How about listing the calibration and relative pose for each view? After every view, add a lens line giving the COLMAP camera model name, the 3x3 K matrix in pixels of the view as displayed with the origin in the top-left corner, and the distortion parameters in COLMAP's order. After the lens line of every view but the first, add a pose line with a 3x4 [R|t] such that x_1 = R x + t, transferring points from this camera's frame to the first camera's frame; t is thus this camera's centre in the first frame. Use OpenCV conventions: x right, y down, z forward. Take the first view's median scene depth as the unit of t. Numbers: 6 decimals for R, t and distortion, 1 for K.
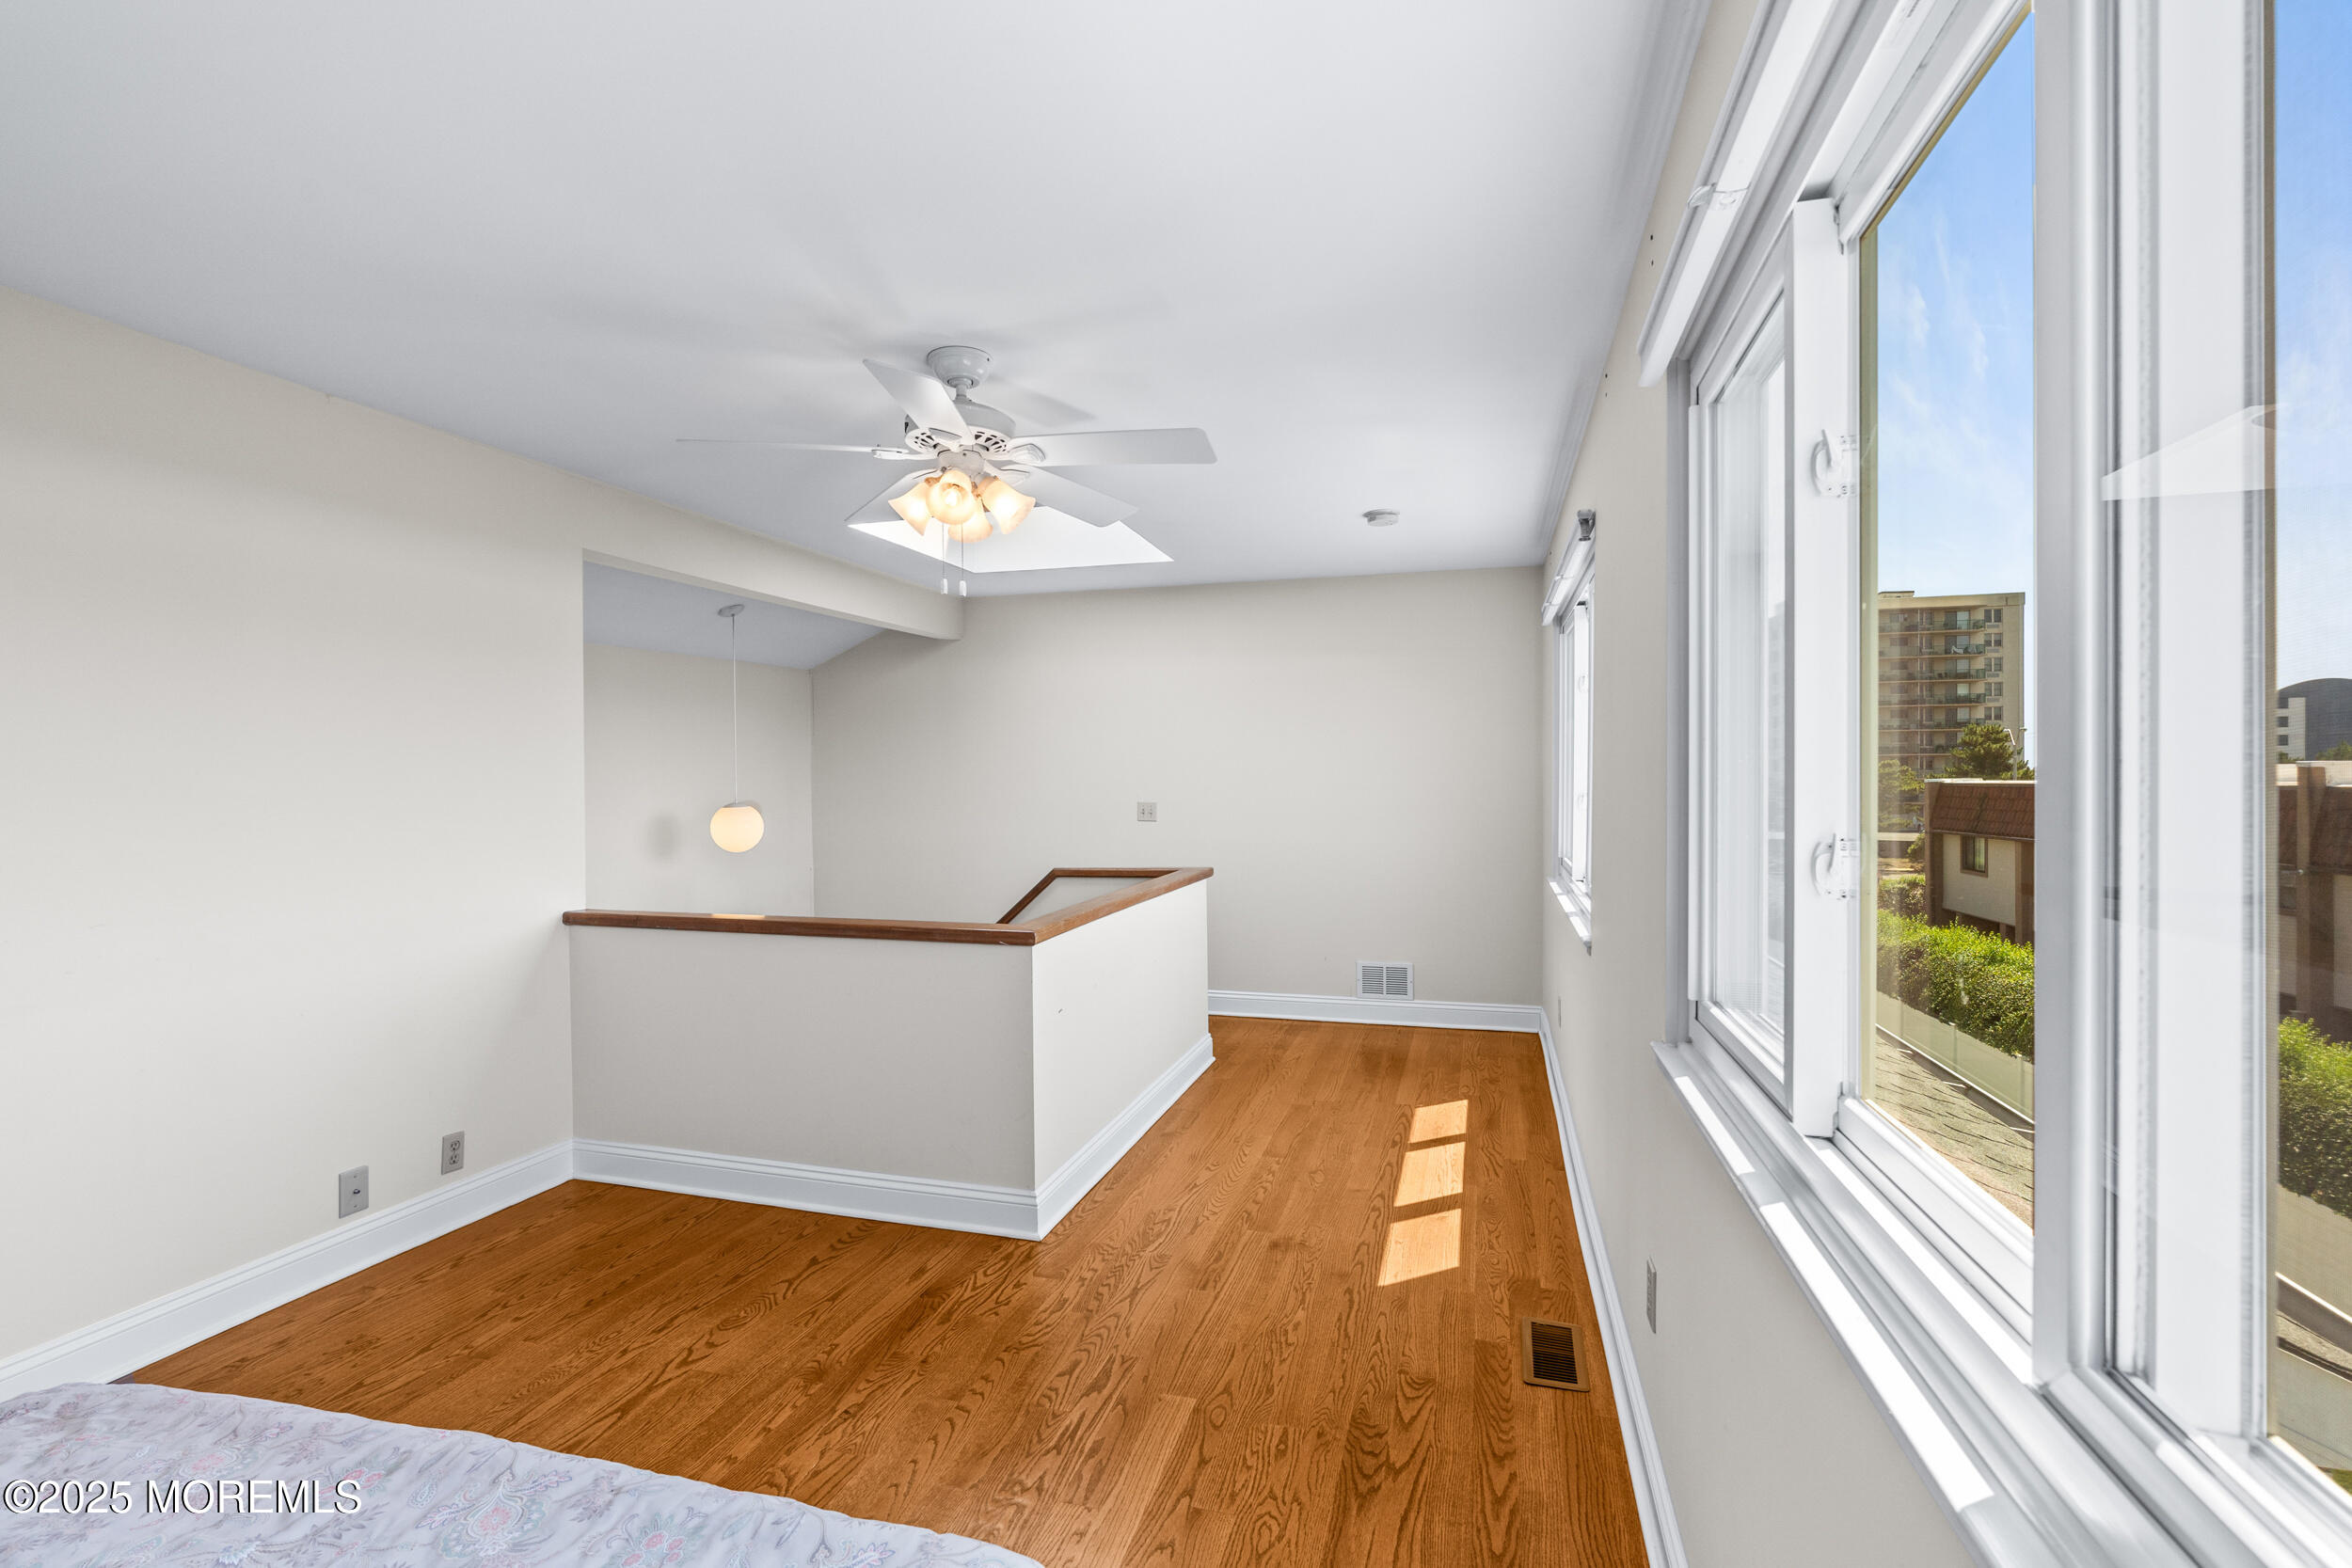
lens RADIAL K [[1087.2, 0, 1180.7], [0, 1087.2, 780.1], [0, 0, 1]] dist [-0.006186, 0.003400]
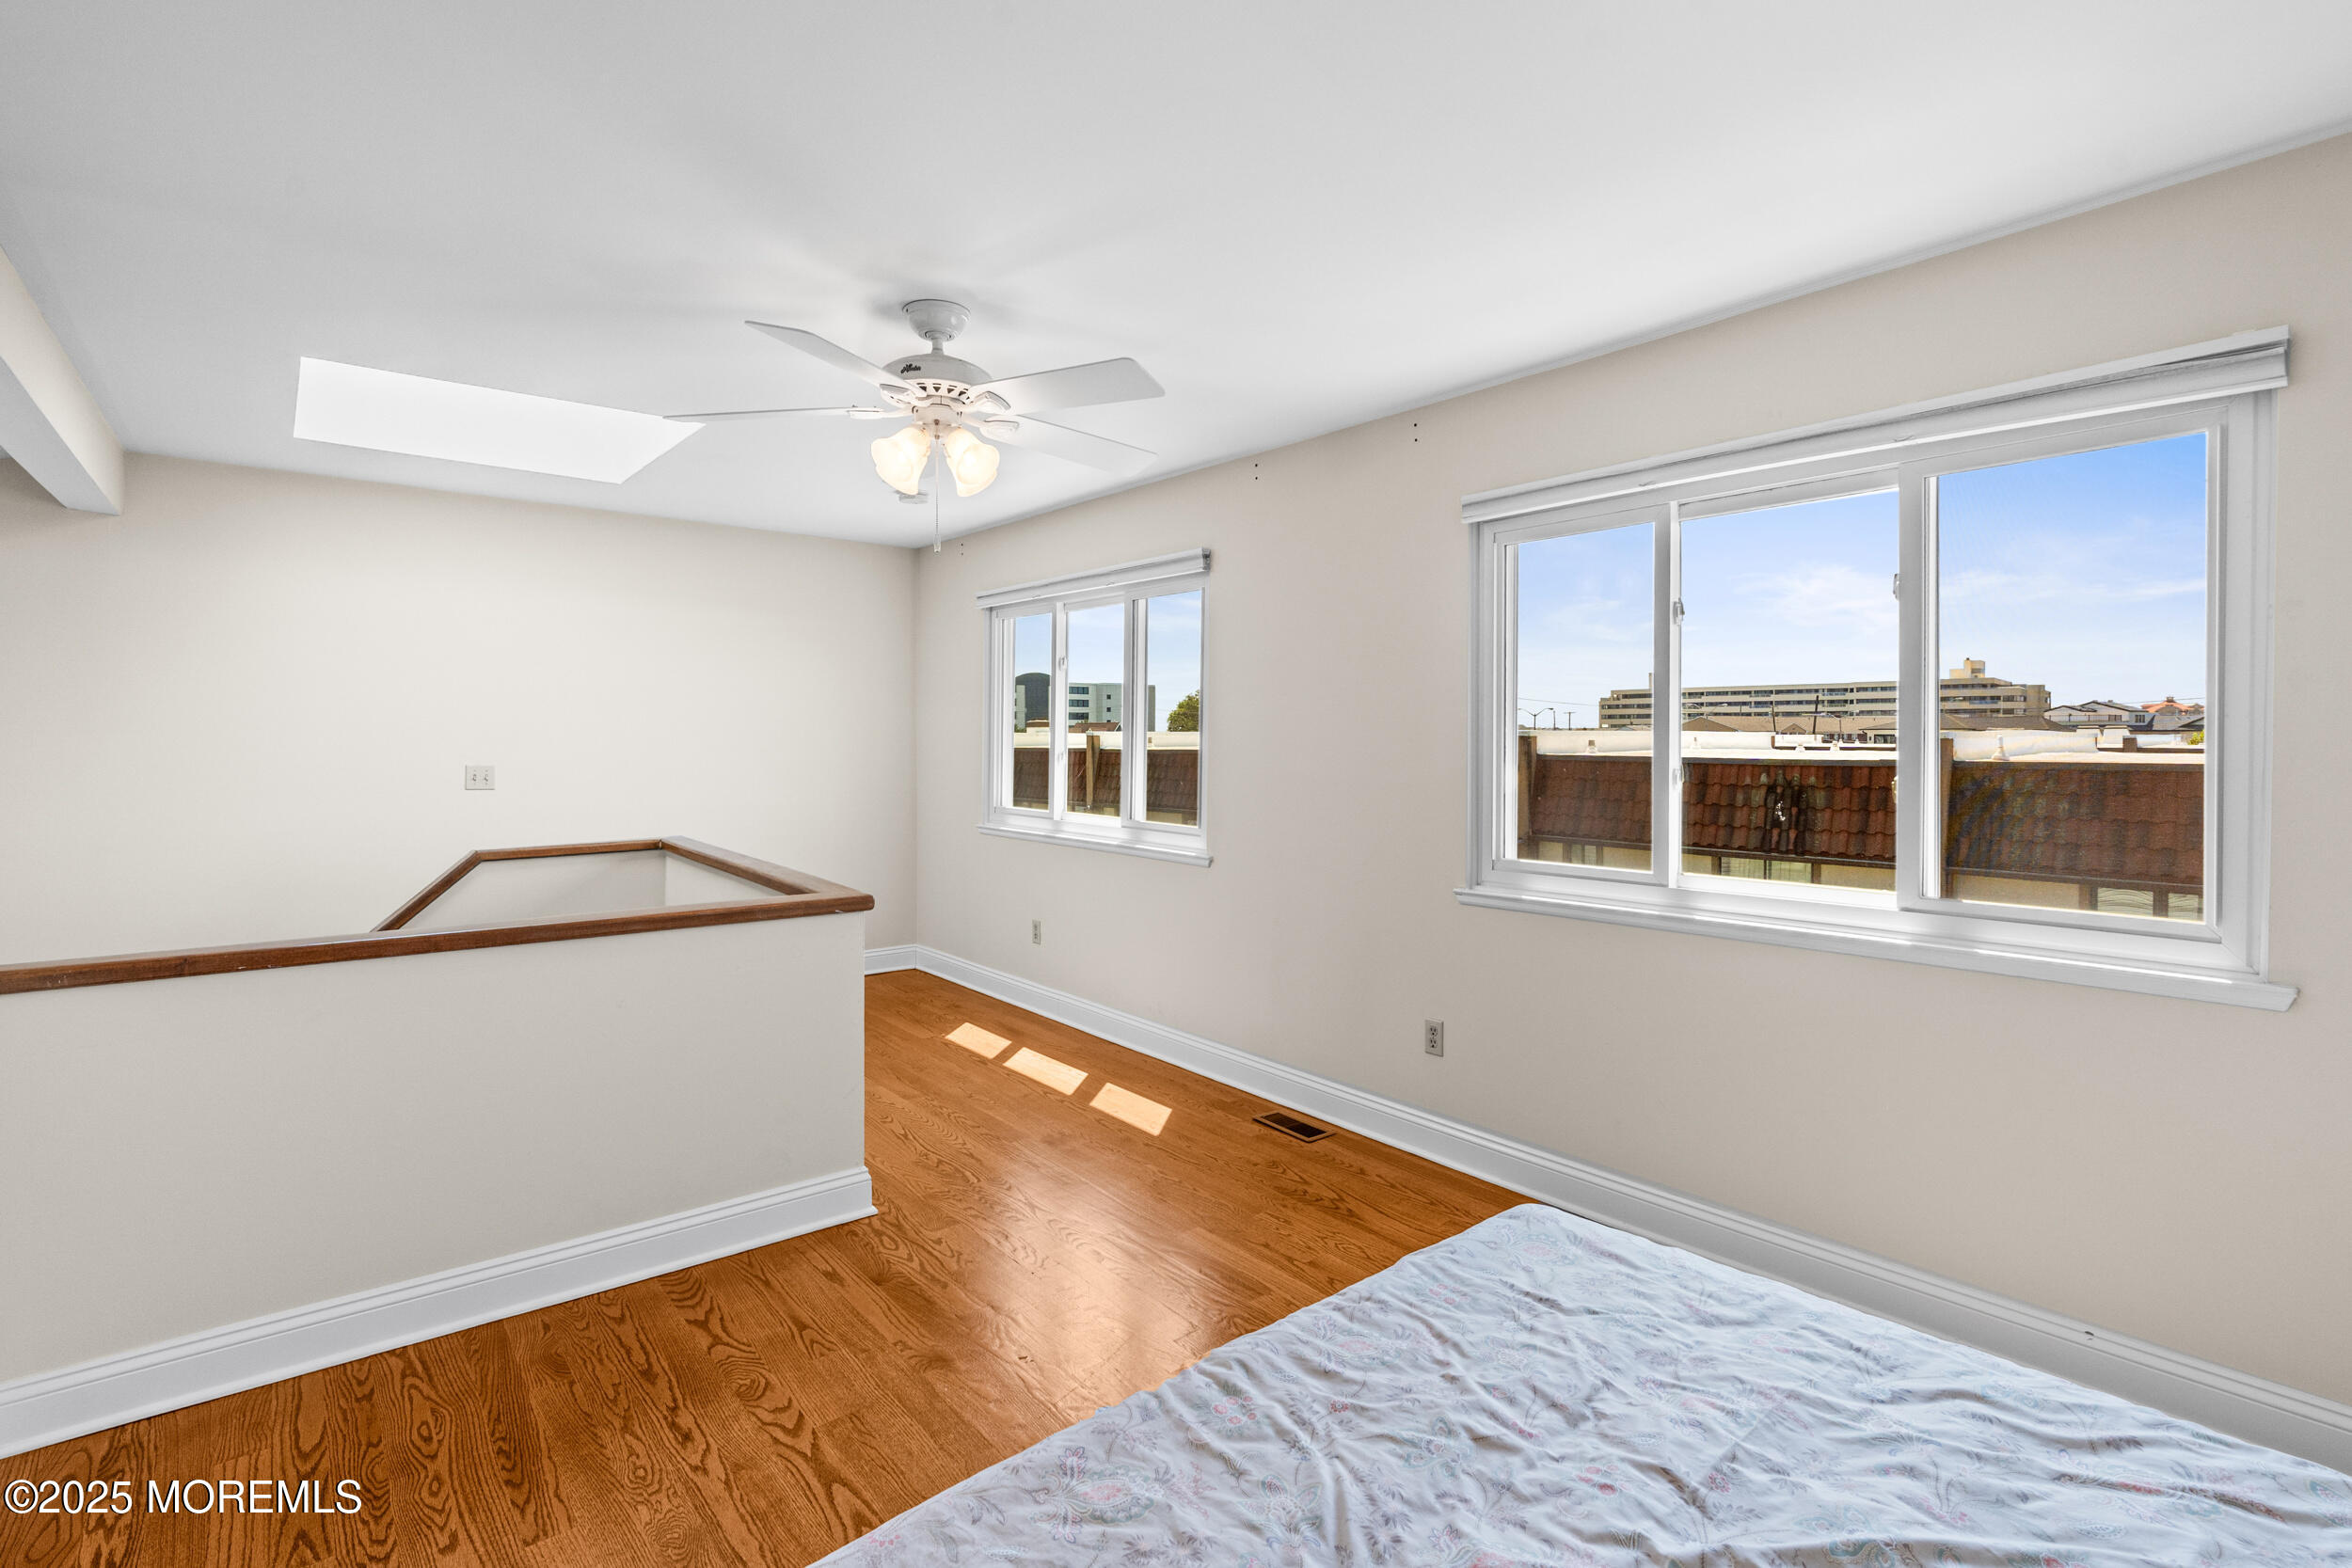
lens RADIAL K [[1087.2, 0, 1254.4], [0, 1087.2, 749.9], [0, 0, 1]] dist [-0.006186, 0.003400]
pose [[0.536267, 0.000371, 0.844048, -0.795787], [-0.006841, 0.999969, 0.003908, 0.005771], [-0.844021, -0.007870, 0.536253, 0.209534]]
